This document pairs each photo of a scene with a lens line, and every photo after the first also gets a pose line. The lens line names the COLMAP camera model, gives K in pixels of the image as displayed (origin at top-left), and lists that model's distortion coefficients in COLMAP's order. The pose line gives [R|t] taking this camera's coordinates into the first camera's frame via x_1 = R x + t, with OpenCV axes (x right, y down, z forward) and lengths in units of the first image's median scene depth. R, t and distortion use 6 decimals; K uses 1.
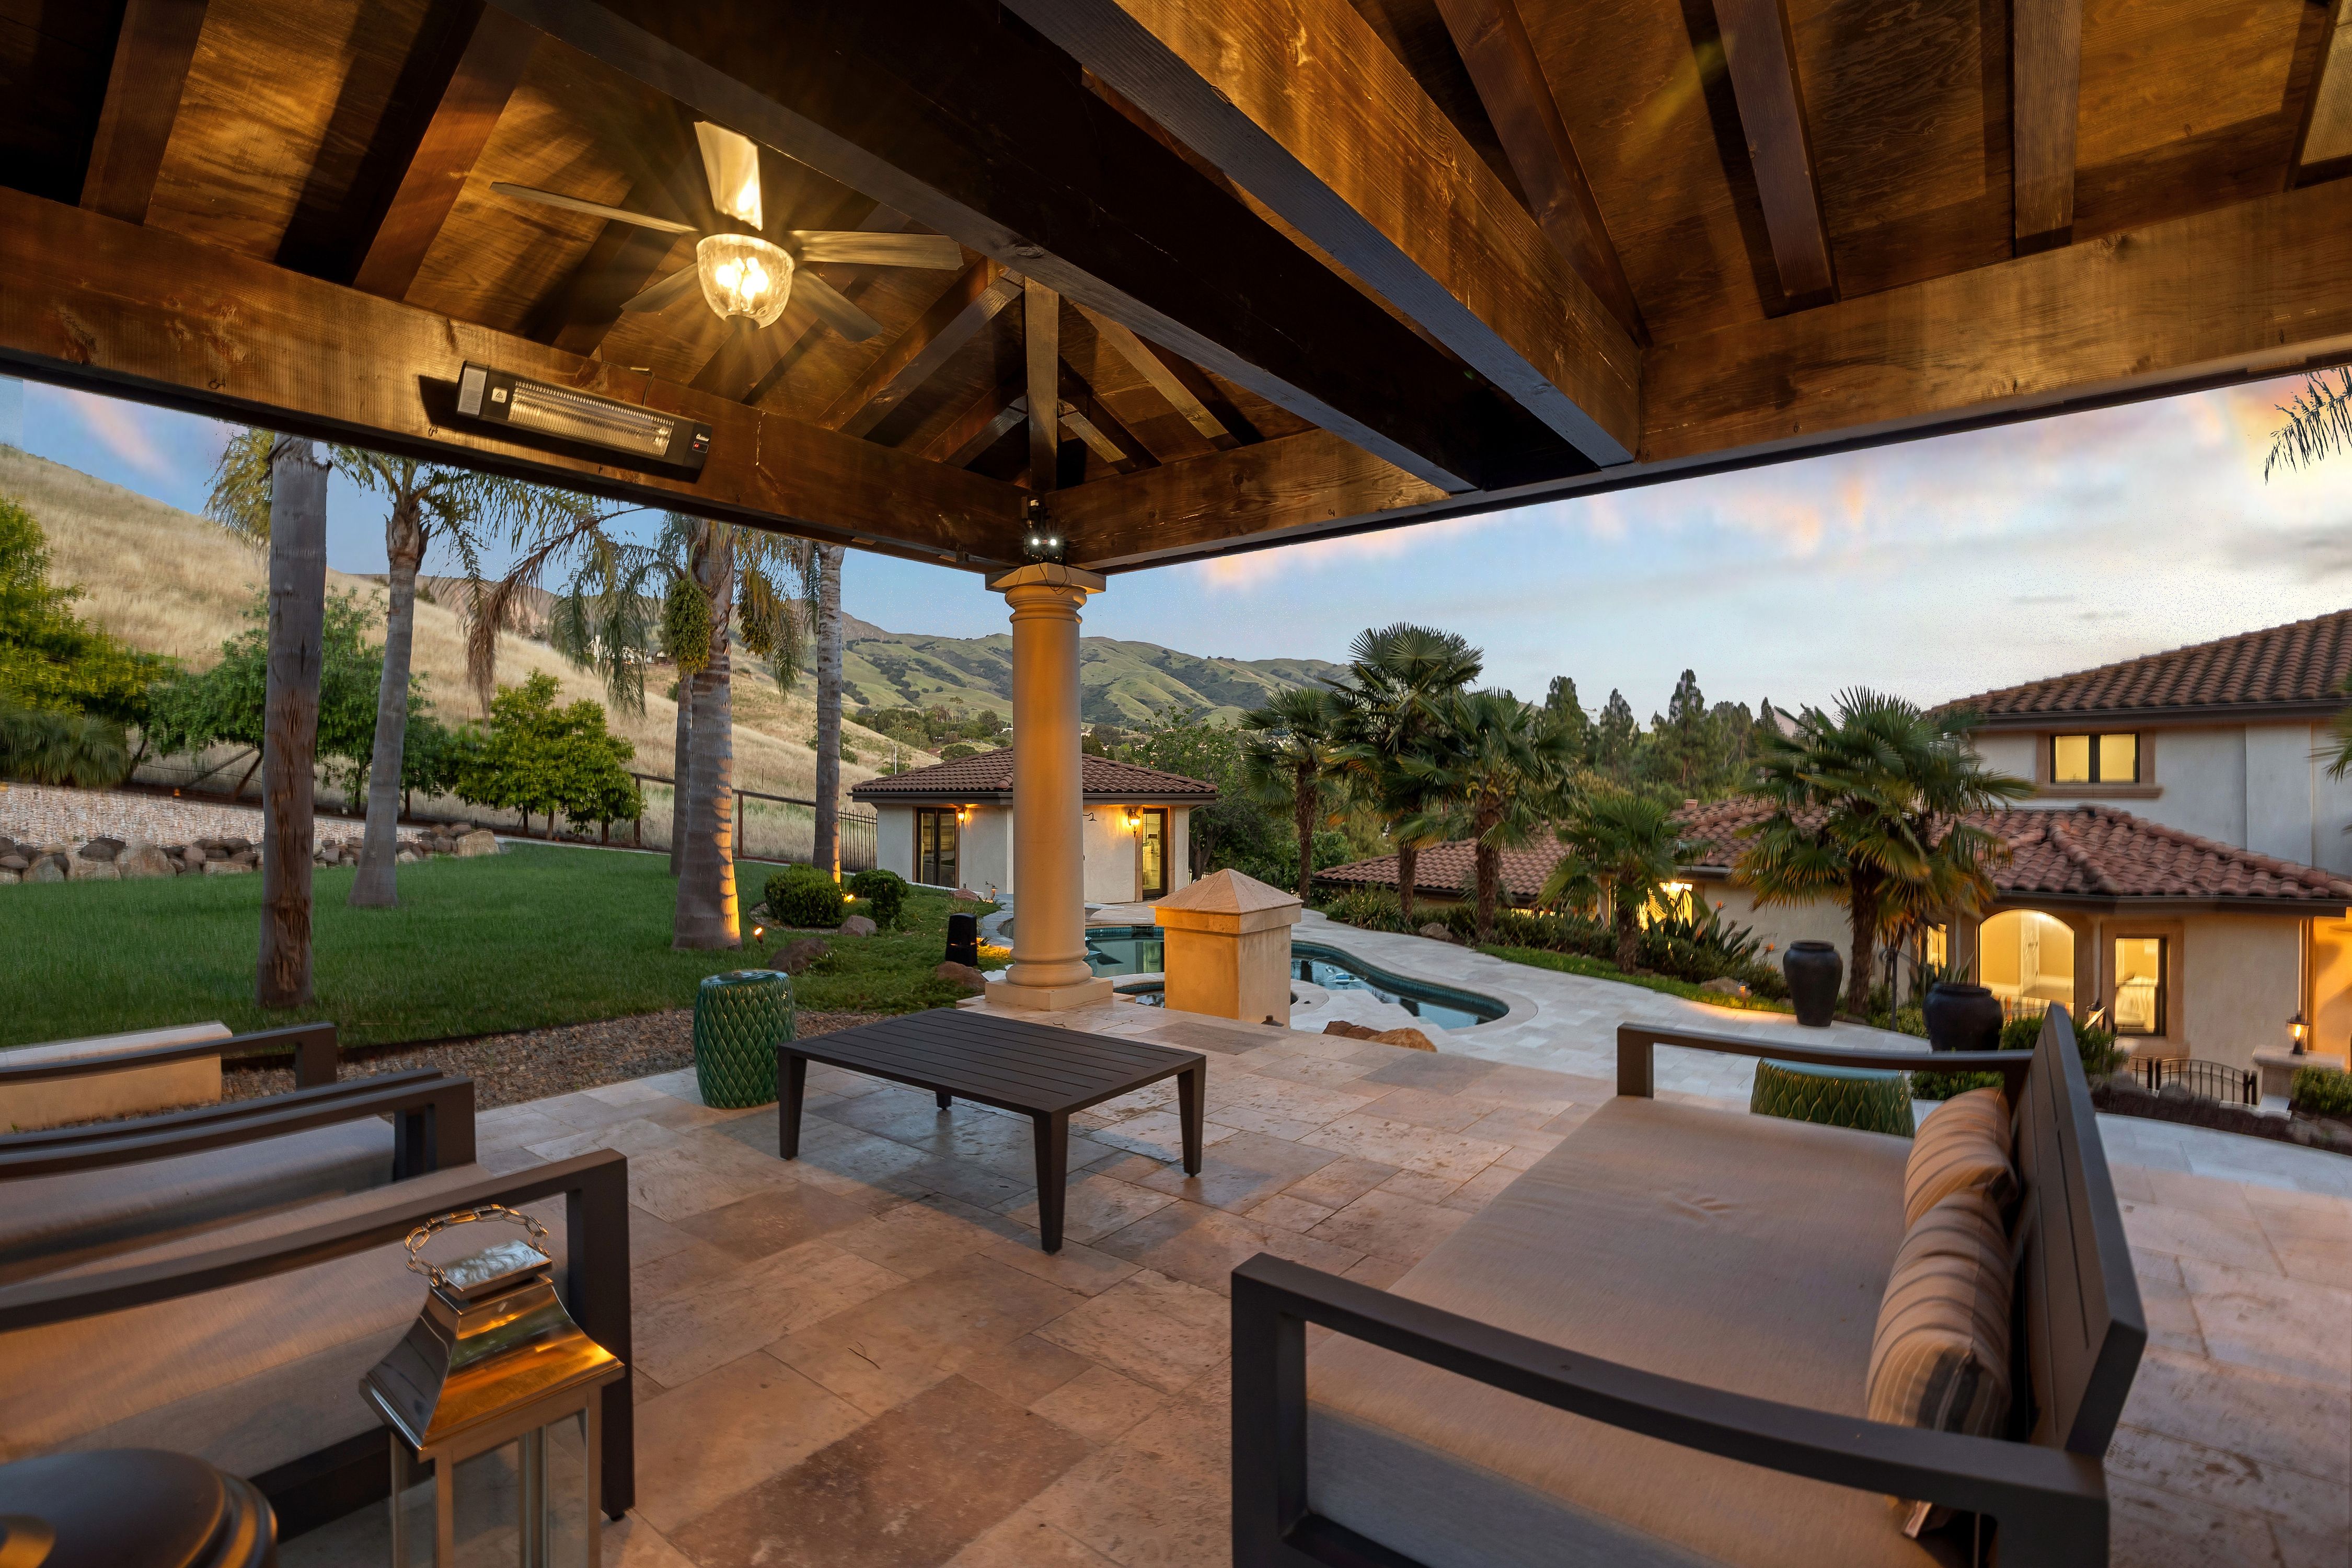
lens RADIAL K [[1082.1, 0, 1175.1], [0, 1082.1, 779.4], [0, 0, 1]] dist [-0.005022, -0.000586]
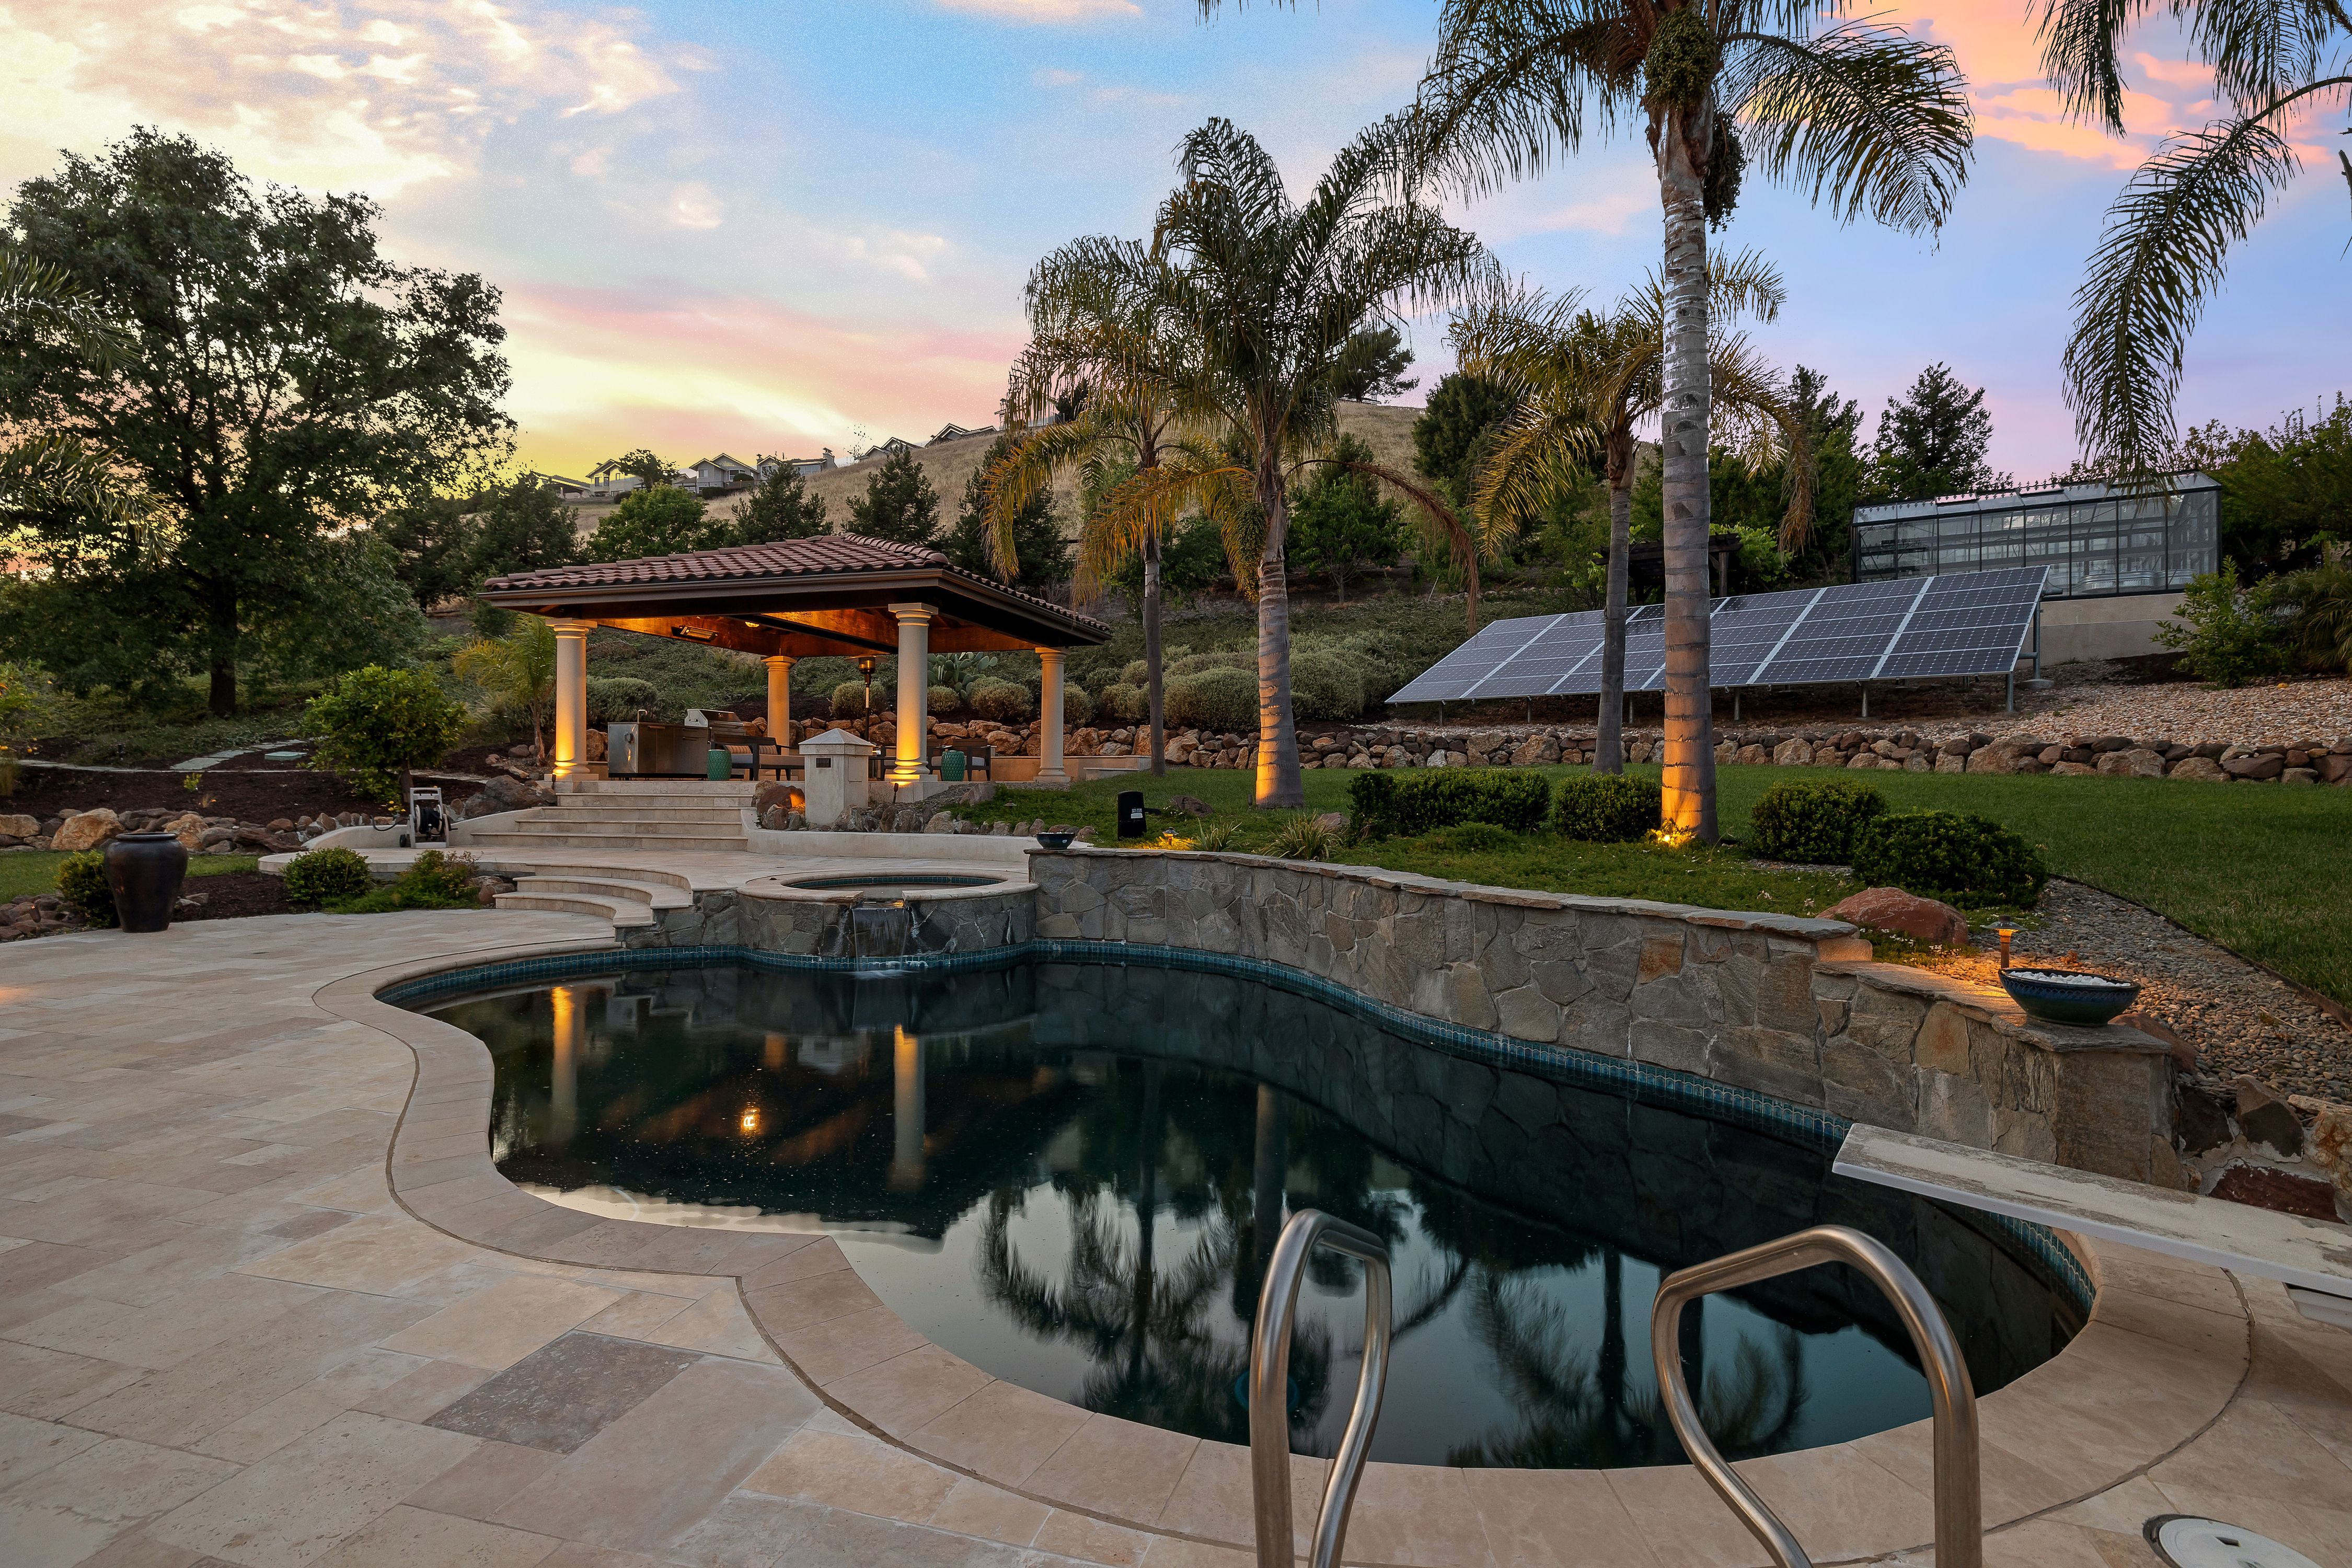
lens RADIAL K [[1105.4, 0, 1163.4], [0, 1105.4, 779.4], [0, 0, 1]] dist [0.004650, 0.000354]
pose [[-0.924372, -0.000120, -0.381492, 0.079320], [0.001575, 0.999990, -0.004131, 0.054572], [0.381489, -0.004419, -0.924363, 0.912208]]
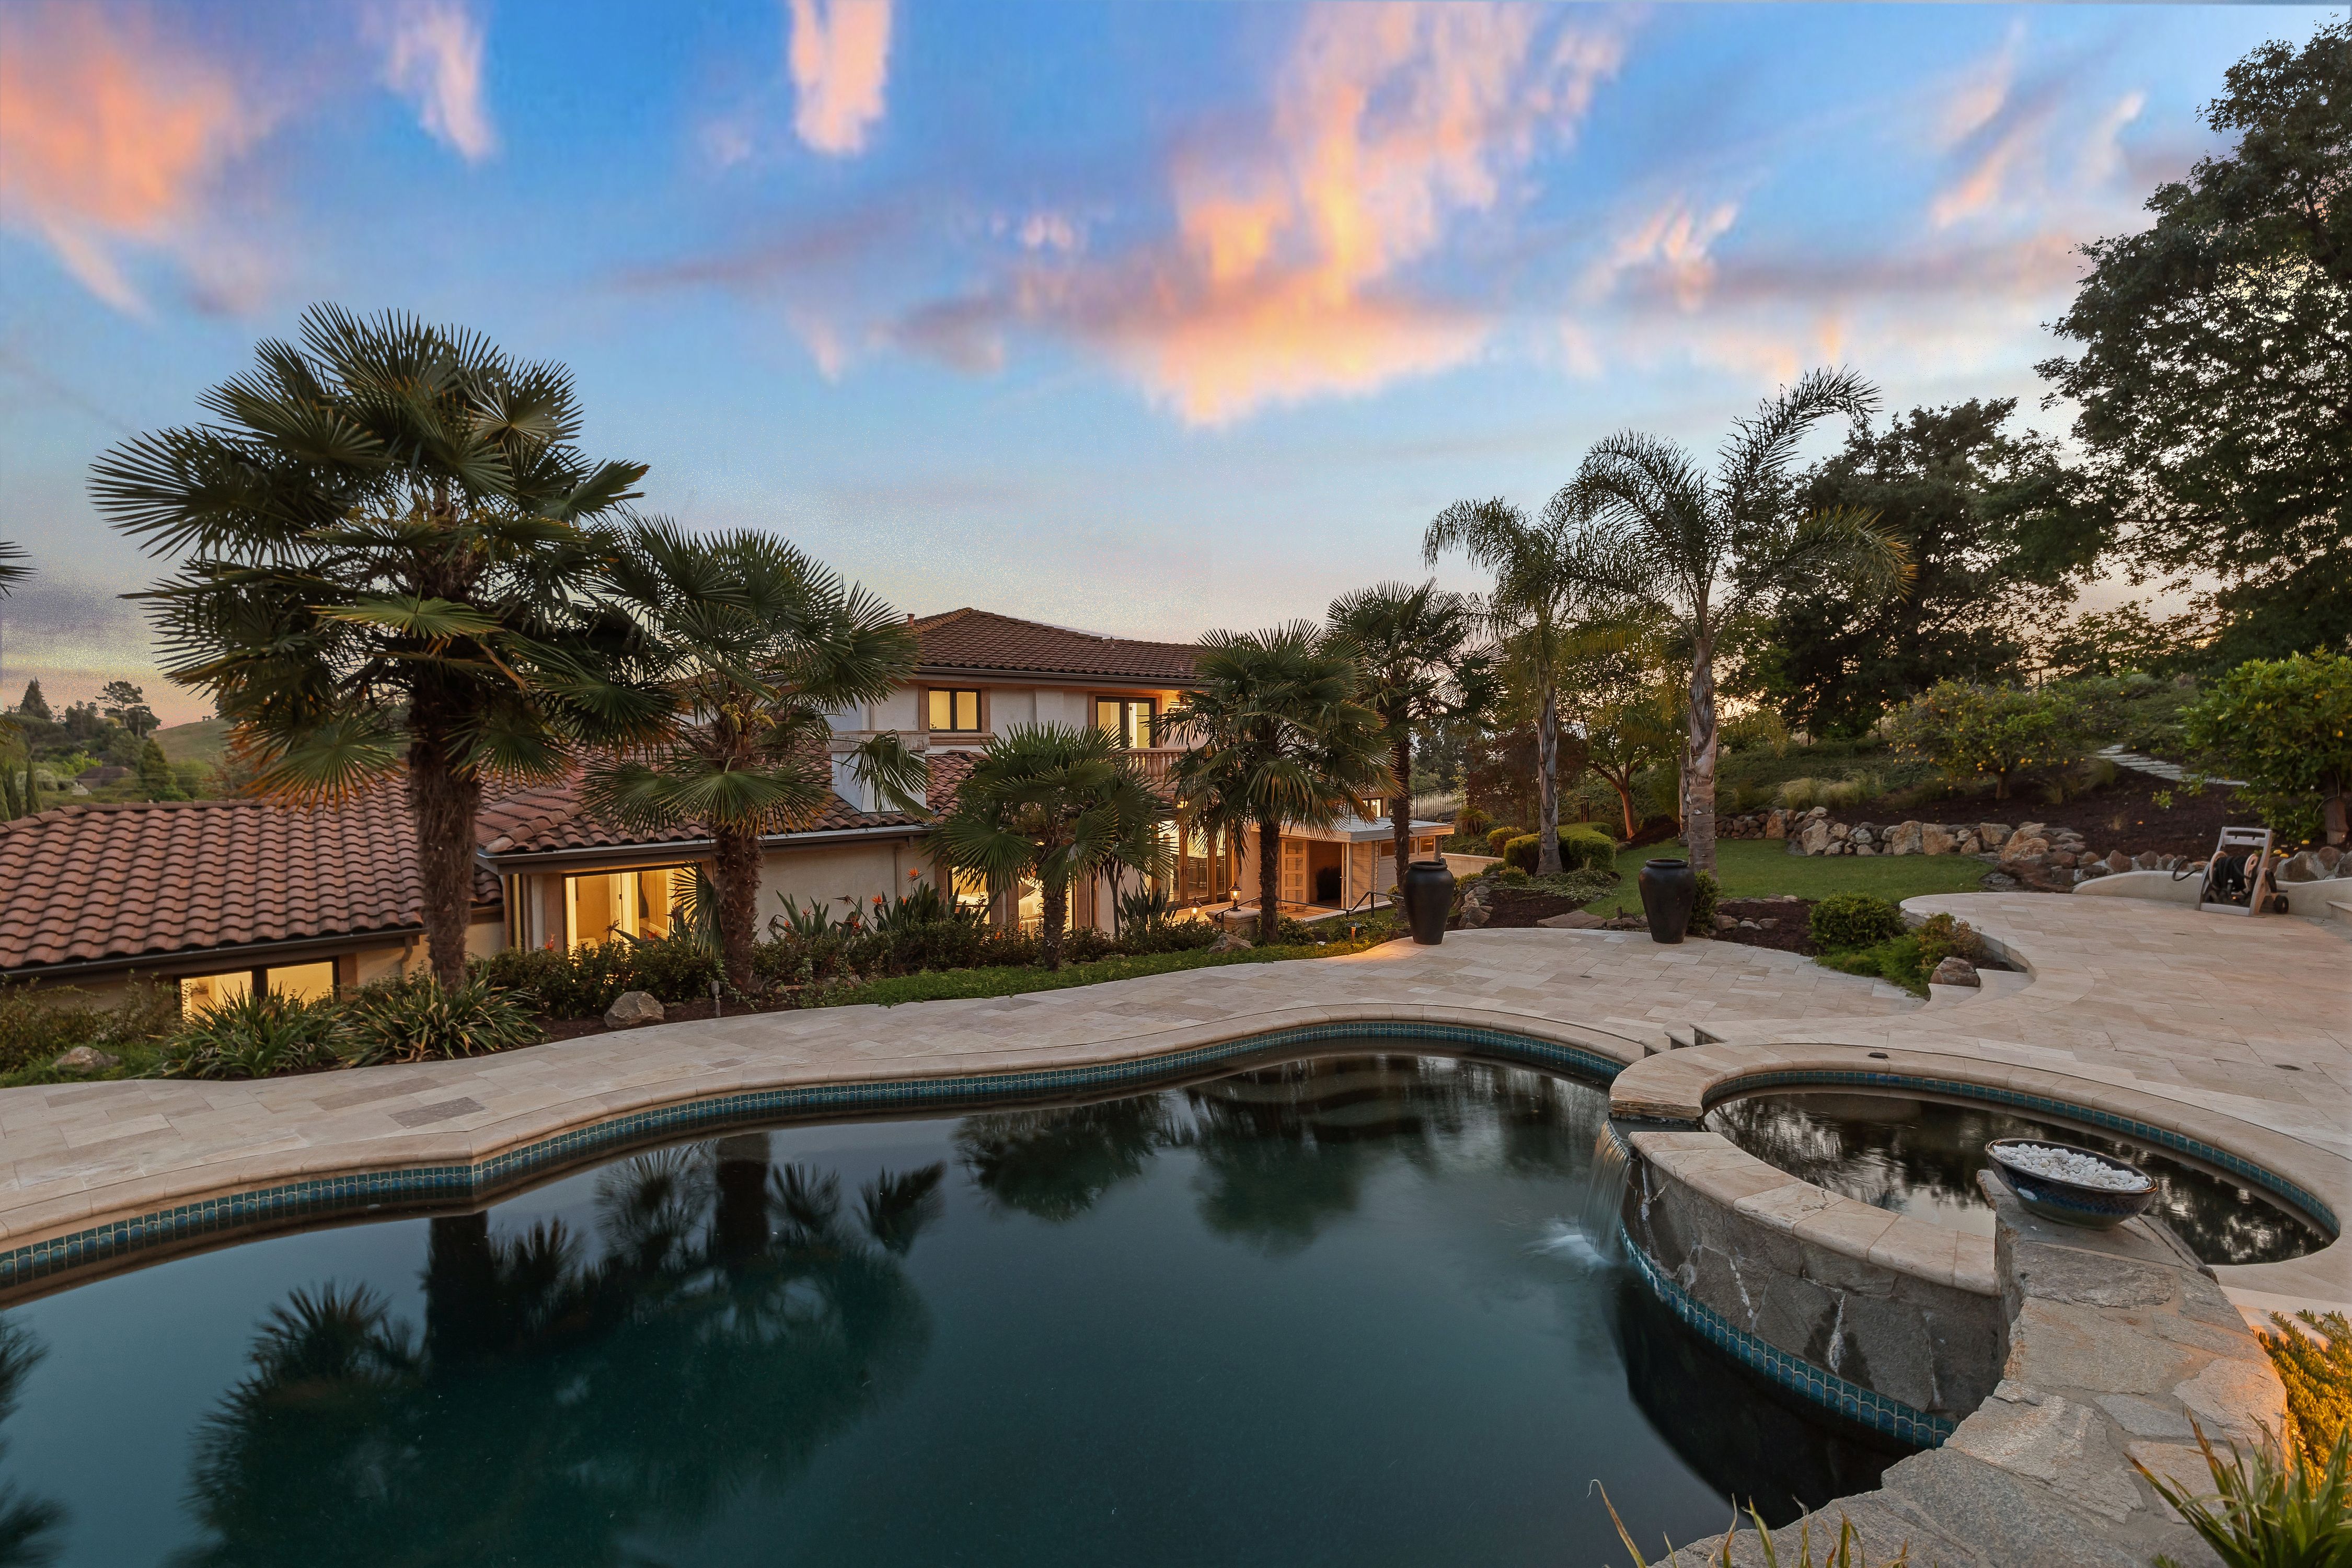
lens RADIAL K [[995.5, 0, 1198.3], [0, 995.5, 764.8], [0, 0, 1]] dist [0.000527, -0.000914]
pose [[-0.036993, -0.012040, 0.999243, -0.167698], [0.006213, 0.999905, 0.012278, 0.021445], [-0.999296, 0.006662, -0.036915, 0.609228]]
